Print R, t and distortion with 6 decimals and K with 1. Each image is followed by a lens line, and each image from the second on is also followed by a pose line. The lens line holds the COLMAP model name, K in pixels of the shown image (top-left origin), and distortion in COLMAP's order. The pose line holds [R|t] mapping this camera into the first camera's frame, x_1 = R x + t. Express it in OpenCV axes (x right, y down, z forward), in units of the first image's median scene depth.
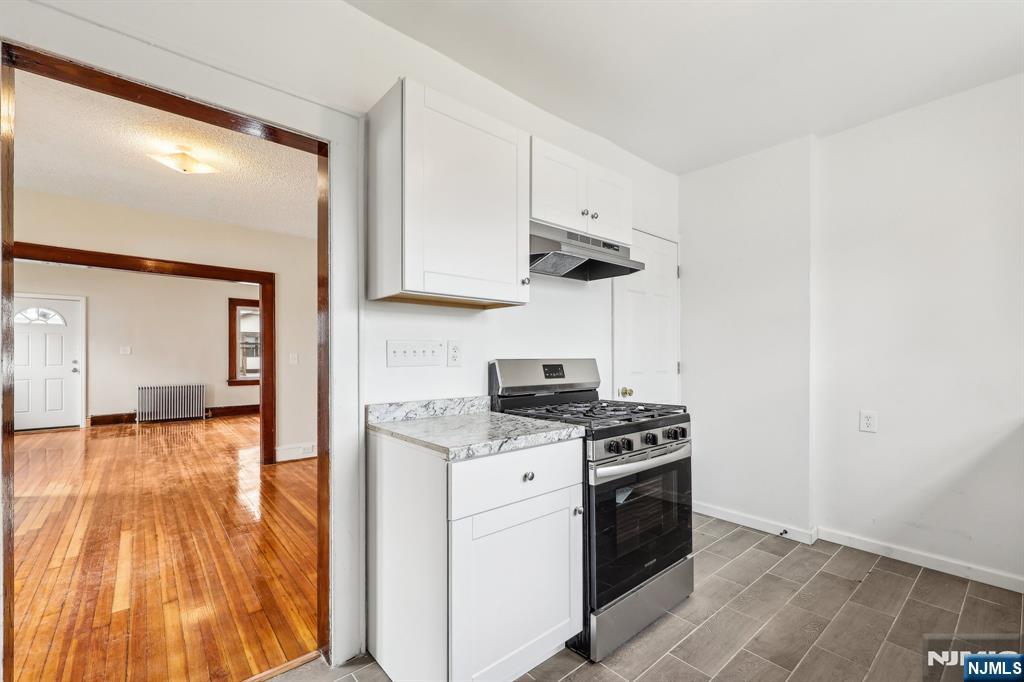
lens RADIAL K [[437.5, 0, 520.4], [0, 437.5, 353.0], [0, 0, 1]] dist [0.005305, -0.000296]
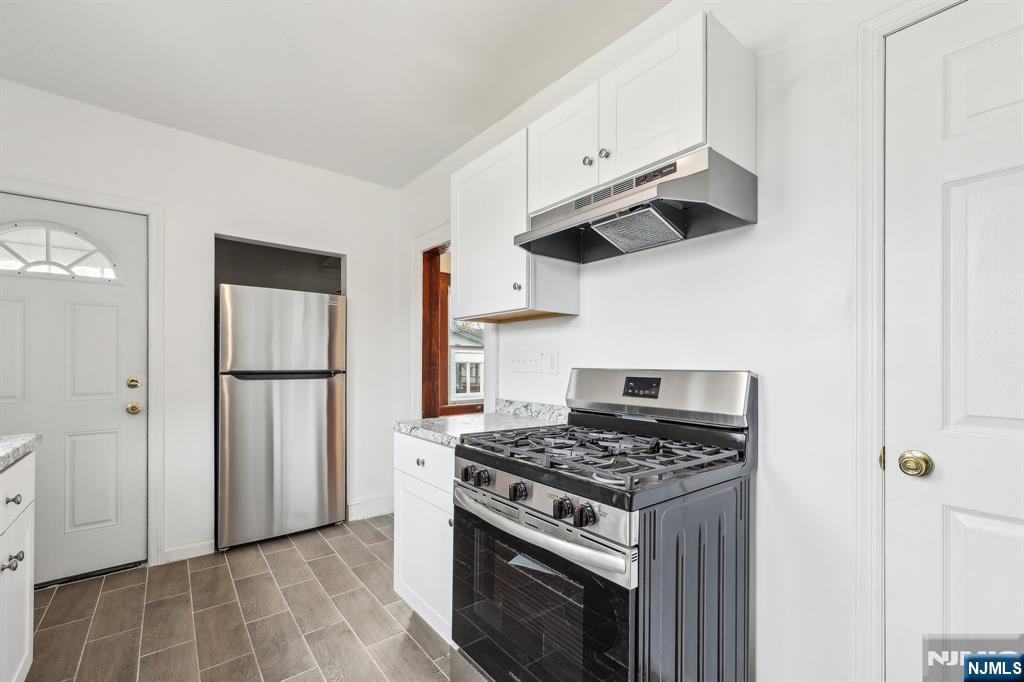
lens RADIAL K [[437.5, 0, 512.3], [0, 437.5, 360.8], [0, 0, 1]] dist [0.005305, -0.000296]
pose [[-0.043649, -0.003796, -0.999040, 0.942732], [0.001279, 0.999992, -0.003856, 0.002802], [0.999046, -0.001446, -0.043643, 1.005514]]
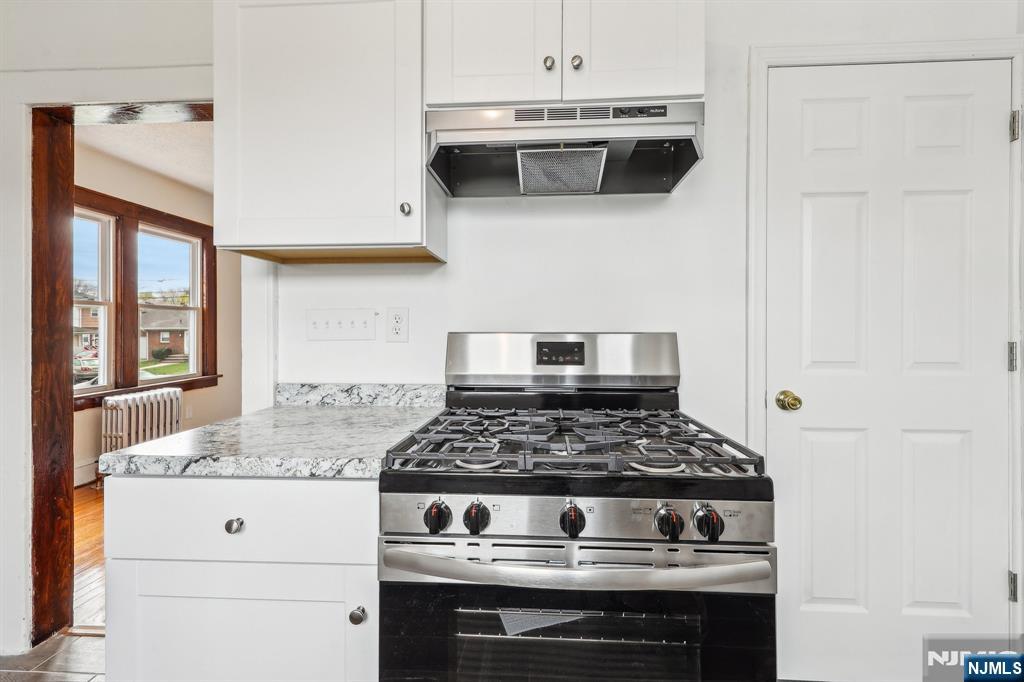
lens RADIAL K [[437.5, 0, 521.4], [0, 437.5, 330.3], [0, 0, 1]] dist [0.005305, -0.000296]
pose [[0.713865, 0.002600, -0.700279, 0.557544], [0.003564, 0.999967, 0.007346, 0.006899], [0.700274, -0.007740, 0.713832, 0.649325]]
